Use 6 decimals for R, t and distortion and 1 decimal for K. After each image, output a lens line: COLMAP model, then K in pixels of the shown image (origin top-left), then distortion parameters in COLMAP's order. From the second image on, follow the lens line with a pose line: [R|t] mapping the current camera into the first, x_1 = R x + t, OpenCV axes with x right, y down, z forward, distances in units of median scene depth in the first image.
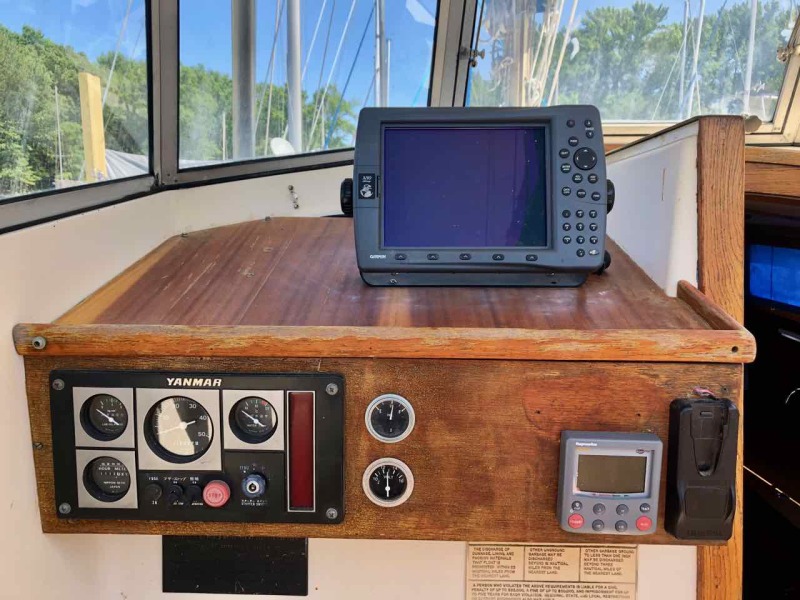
lens RADIAL K [[656.8, 0, 401.8], [0, 656.8, 298.7], [0, 0, 1]] dist [0.042871, -0.074794]
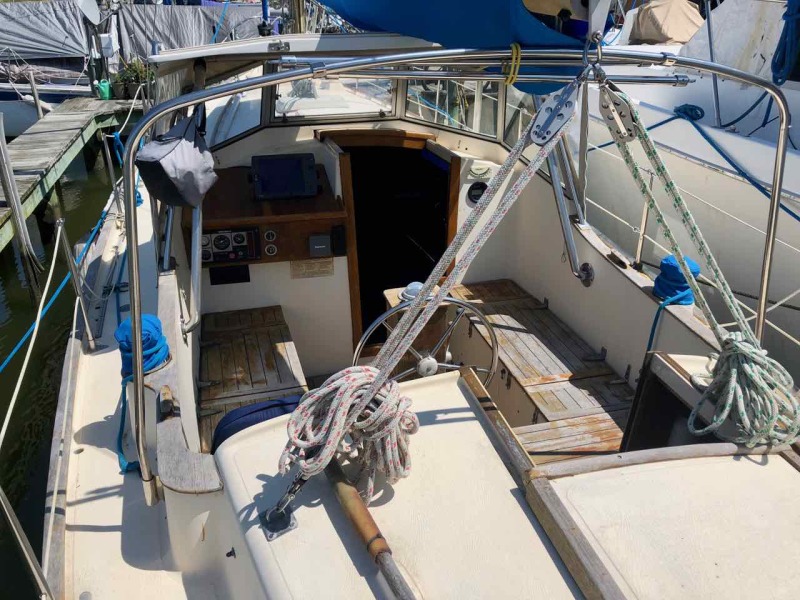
lens RADIAL K [[656.1, 0, 401.9], [0, 656.1, 292.8], [0, 0, 1]] dist [0.061840, -0.072212]
pose [[0.960014, -0.119183, 0.253314, -0.332768], [0.042075, 0.956000, 0.290335, -0.698064], [-0.276771, -0.268067, 0.922788, -3.433391]]
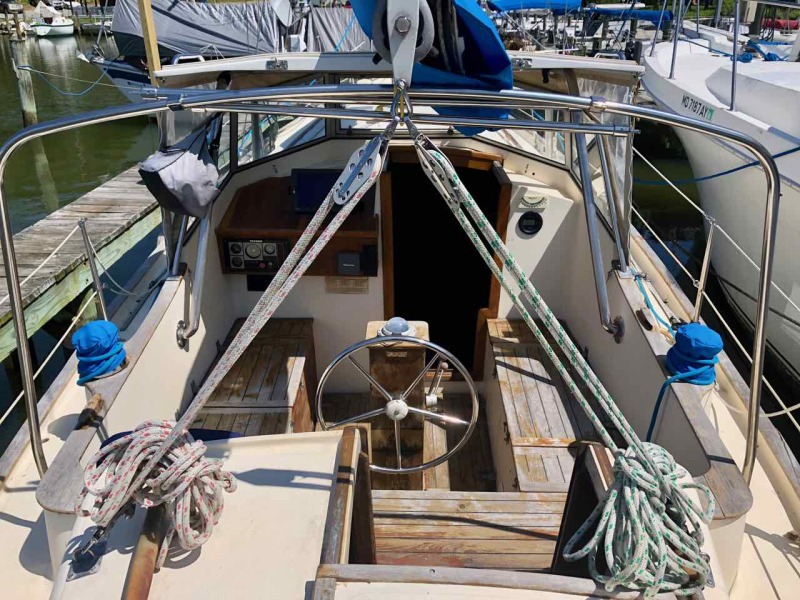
lens RADIAL K [[656.8, 0, 401.8], [0, 656.8, 298.7], [0, 0, 1]] dist [0.042871, -0.074794]
pose [[0.999888, -0.003616, 0.014495, 0.597423], [-0.000739, 0.957105, 0.289742, -0.777683], [-0.014921, -0.289720, 0.956995, -3.331429]]
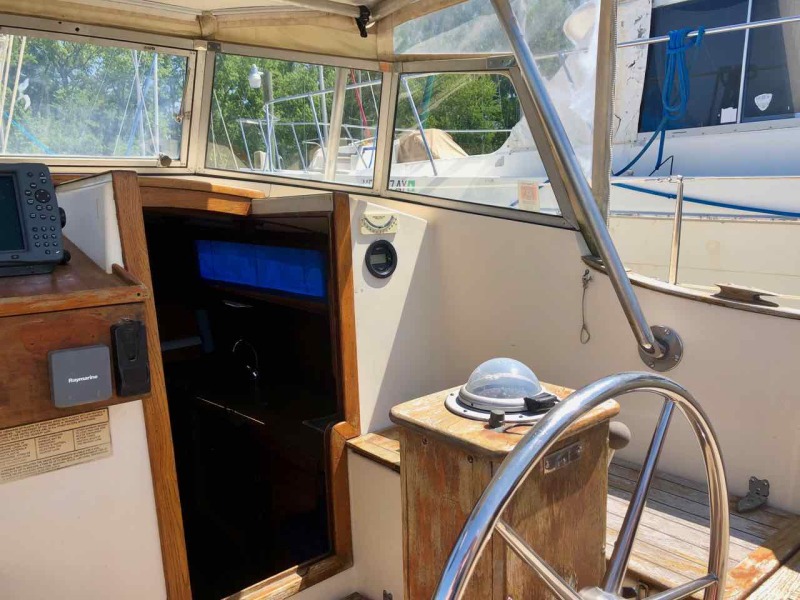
lens RADIAL K [[657.9, 0, 401.7], [0, 657.9, 297.2], [0, 0, 1]] dist [0.064403, -0.074964]
pose [[0.742021, -0.114902, 0.660457, -0.215250], [0.116378, 0.992321, 0.041888, 0.087403], [-0.660198, 0.045781, 0.749695, -0.960798]]
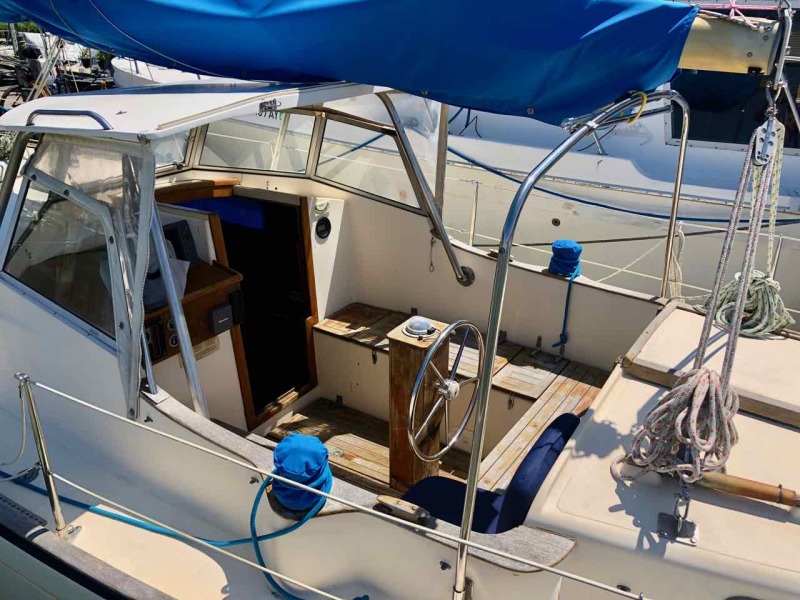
lens RADIAL K [[656.1, 0, 401.9], [0, 656.1, 292.8], [0, 0, 1]] dist [0.061840, -0.072212]
pose [[0.534342, -0.332053, 0.777316, -2.165527], [0.115874, 0.939702, 0.321766, -1.033559], [-0.837288, -0.081863, 0.540599, -2.087654]]
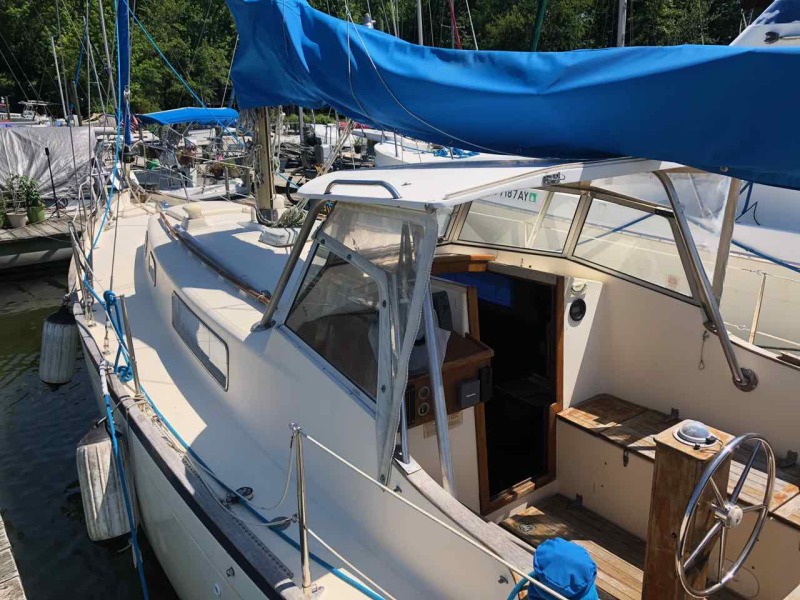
lens RADIAL K [[659.0, 0, 403.8], [0, 659.0, 296.0], [0, 0, 1]] dist [0.036573, -0.002422]
pose [[0.789876, -0.185844, 0.584430, -2.169209], [0.103501, 0.979705, 0.171654, -1.000820], [-0.604470, -0.075096, 0.793080, -1.840427]]
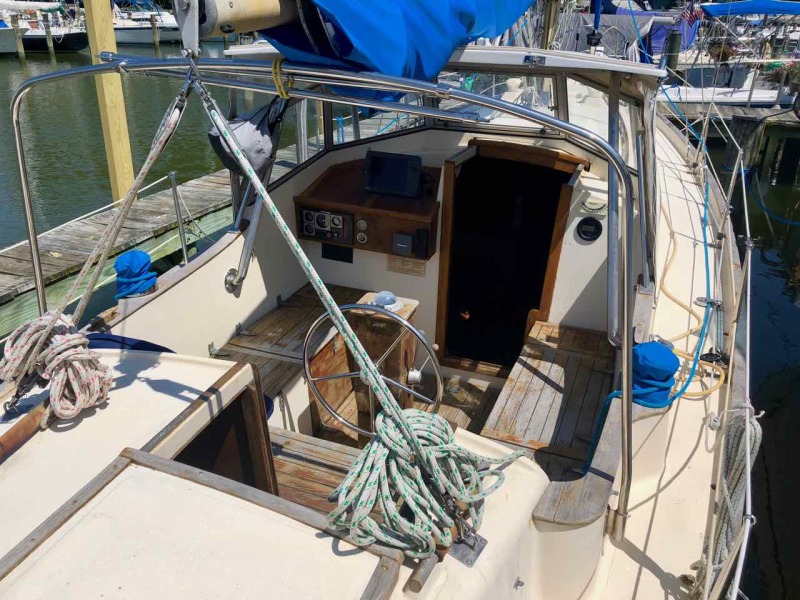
lens RADIAL K [[656.1, 0, 401.9], [0, 656.1, 292.8], [0, 0, 1]] dist [0.061840, -0.072212]
pose [[0.944789, 0.156631, -0.287819, 1.698919], [-0.069783, 0.954386, 0.290308, -0.750652], [0.320161, -0.254195, 0.912624, -3.387882]]
